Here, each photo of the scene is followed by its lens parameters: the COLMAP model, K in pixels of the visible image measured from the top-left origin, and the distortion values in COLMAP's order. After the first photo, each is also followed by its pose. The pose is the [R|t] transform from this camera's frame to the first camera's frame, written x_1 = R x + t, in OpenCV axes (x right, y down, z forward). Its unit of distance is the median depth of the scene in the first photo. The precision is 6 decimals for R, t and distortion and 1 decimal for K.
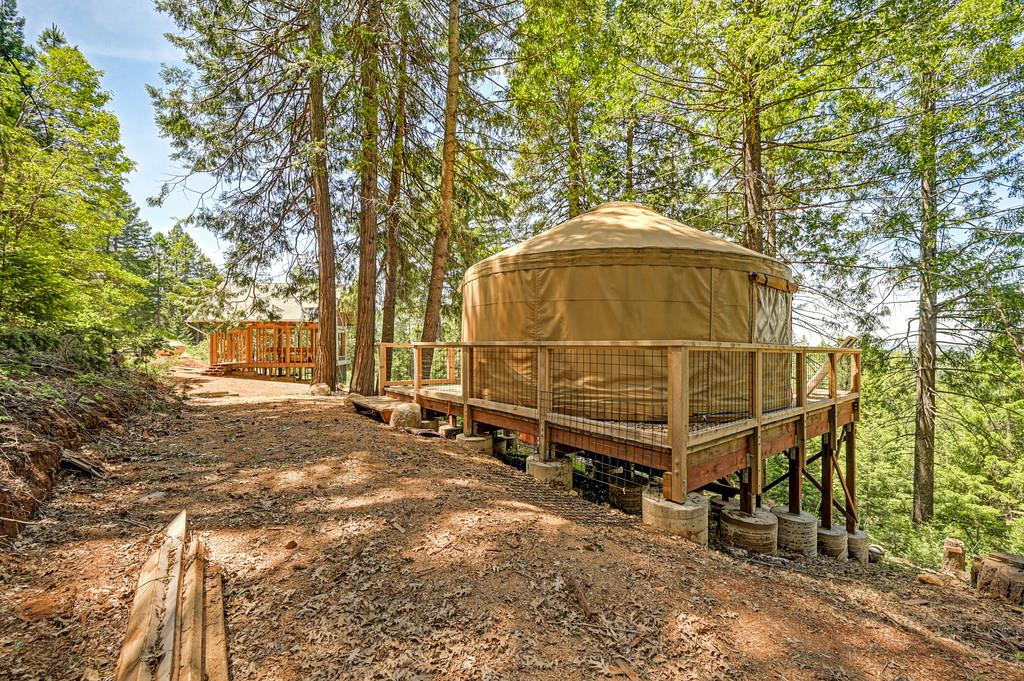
lens RADIAL K [[399.6, 0, 510.6], [0, 399.6, 346.2], [0, 0, 1]] dist [0.000715, 0.000169]
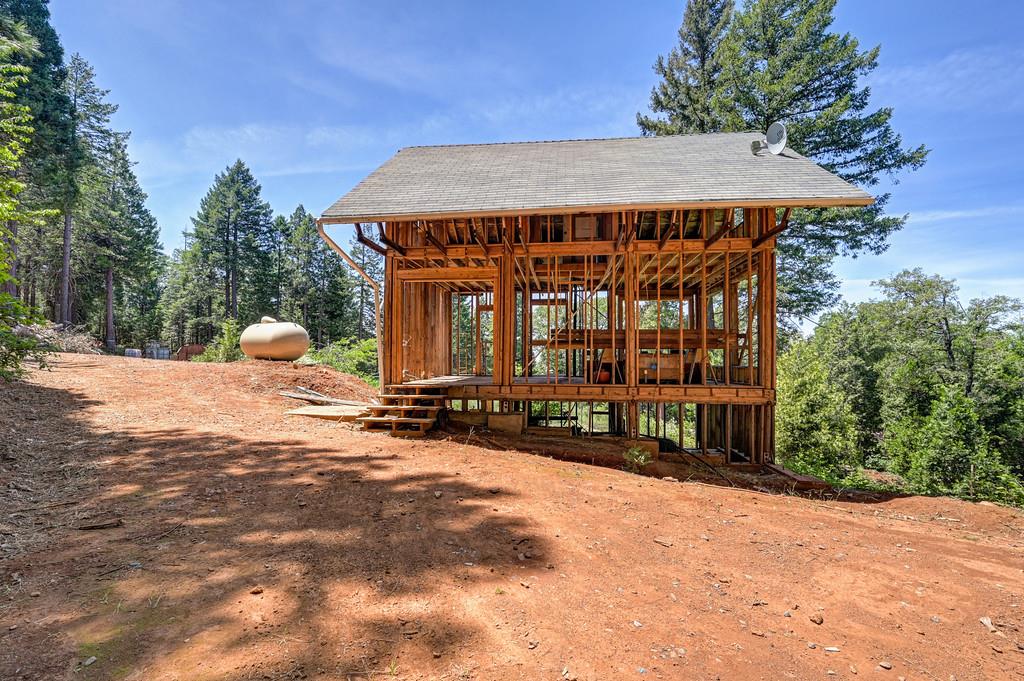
lens RADIAL K [[470.6, 0, 516.8], [0, 470.6, 342.9], [0, 0, 1]] dist [0.001482, -0.000144]
pose [[0.966334, -0.010776, -0.257067, -1.022991], [0.000838, 0.999249, -0.038737, 0.048149], [0.257291, 0.037217, 0.965617, 1.243569]]
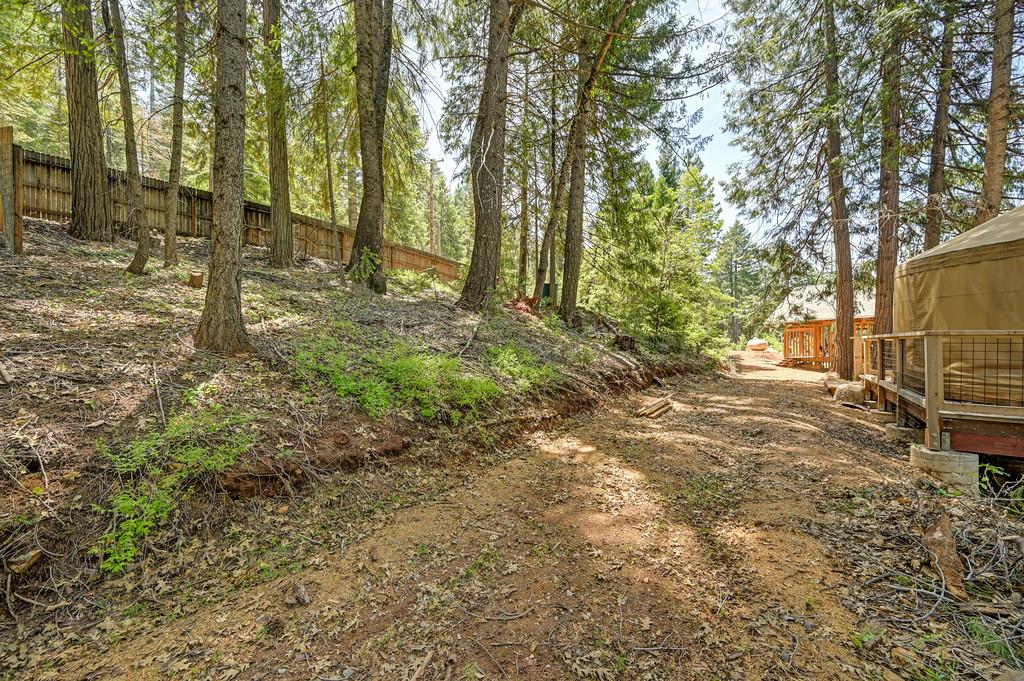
lens RADIAL K [[392.7, 0, 512.0], [0, 392.7, 340.5], [0, 0, 1]] dist [-0.000008, 0.000025]
pose [[0.253645, -0.015341, -0.967176, 0.359270], [0.007524, 0.999875, -0.013887, 0.006662], [0.967268, -0.003755, 0.253729, -0.191635]]
